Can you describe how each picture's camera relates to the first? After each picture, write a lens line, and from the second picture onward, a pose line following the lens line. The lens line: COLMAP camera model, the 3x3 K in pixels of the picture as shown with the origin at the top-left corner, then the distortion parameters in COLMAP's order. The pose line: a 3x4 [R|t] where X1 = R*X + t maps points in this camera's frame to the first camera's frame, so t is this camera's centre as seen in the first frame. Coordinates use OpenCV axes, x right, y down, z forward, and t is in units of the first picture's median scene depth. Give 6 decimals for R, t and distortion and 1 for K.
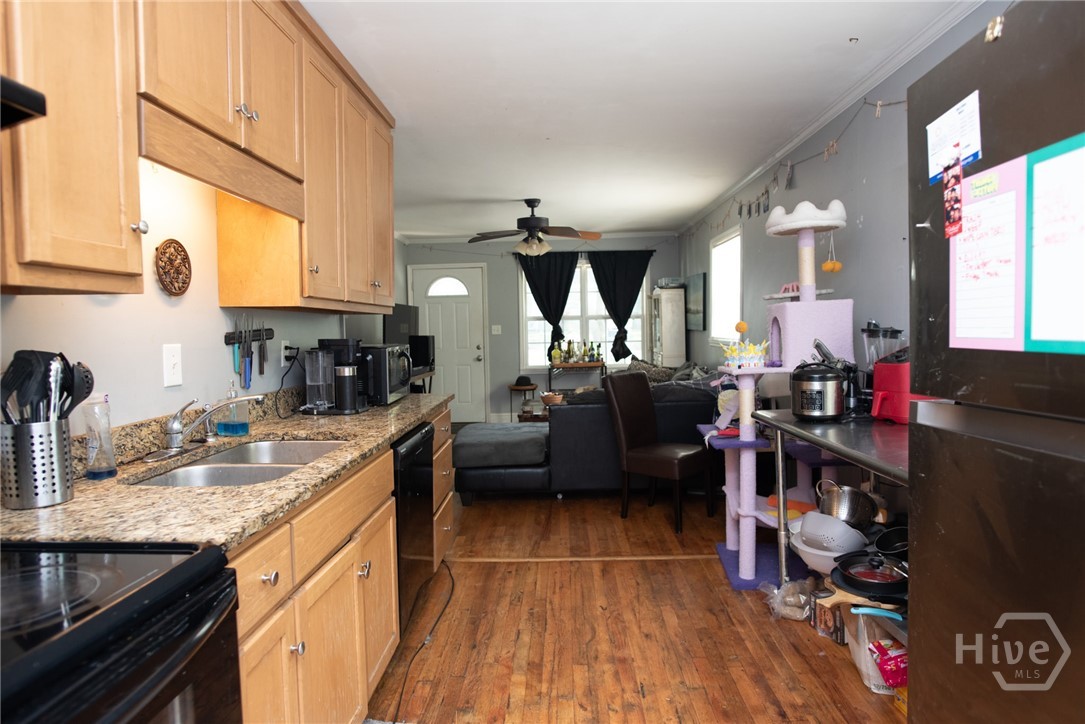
lens RADIAL K [[612.9, 0, 542.5], [0, 612.9, 362.0], [0, 0, 1]] dist [-0.001156, 0.001144]
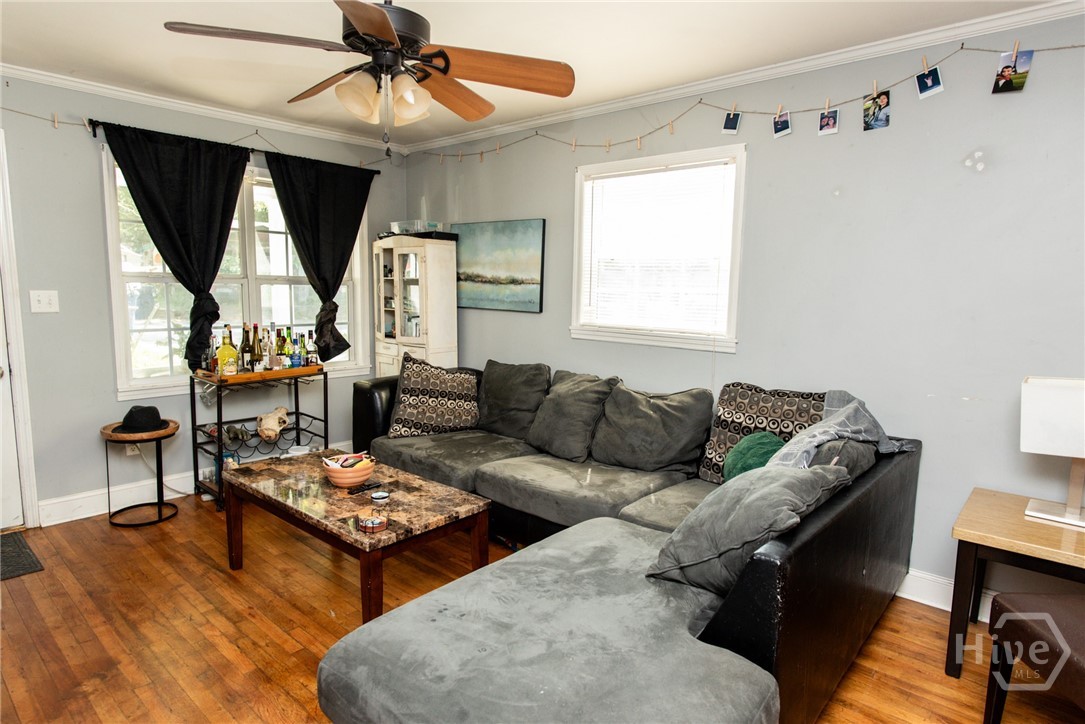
lens RADIAL K [[612.9, 0, 542.5], [0, 612.9, 362.0], [0, 0, 1]] dist [-0.001156, 0.001144]
pose [[0.647769, -0.061711, 0.759334, -0.178246], [0.014733, 0.997542, 0.068503, -0.035899], [-0.761695, -0.033187, 0.647086, 0.487816]]
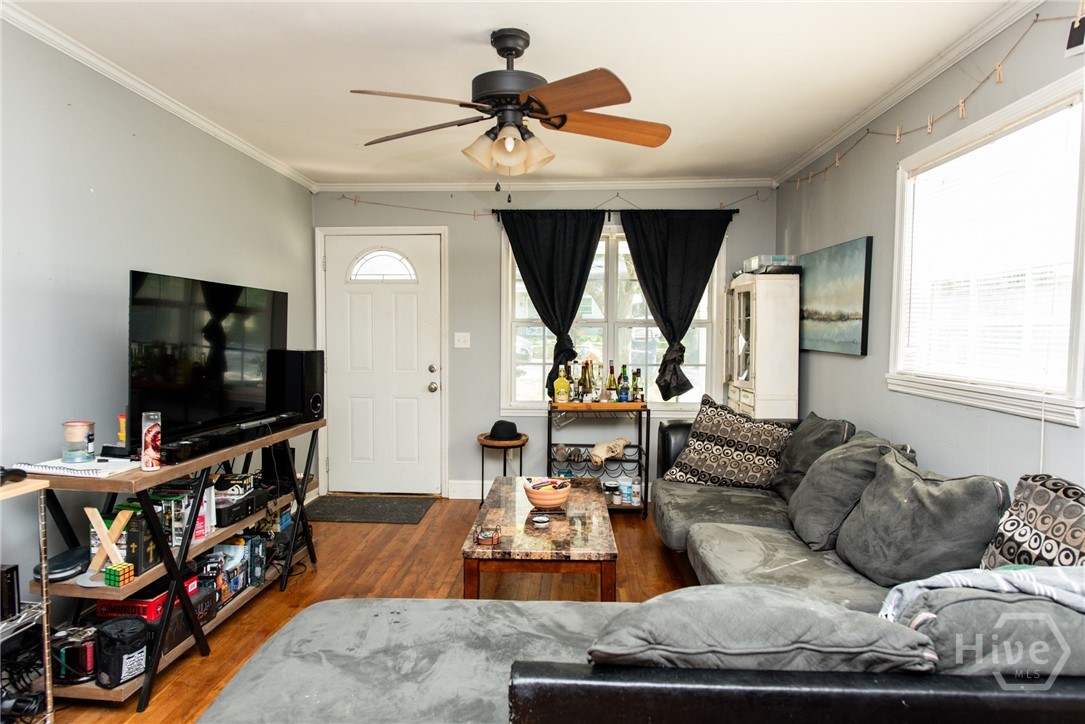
lens RADIAL K [[612.9, 0, 542.5], [0, 612.9, 362.0], [0, 0, 1]] dist [-0.001156, 0.001144]
pose [[0.999512, 0.026232, -0.016963, 0.013282], [-0.026390, 0.999610, -0.009159, -0.028752], [0.016717, 0.009602, 0.999814, 0.419613]]
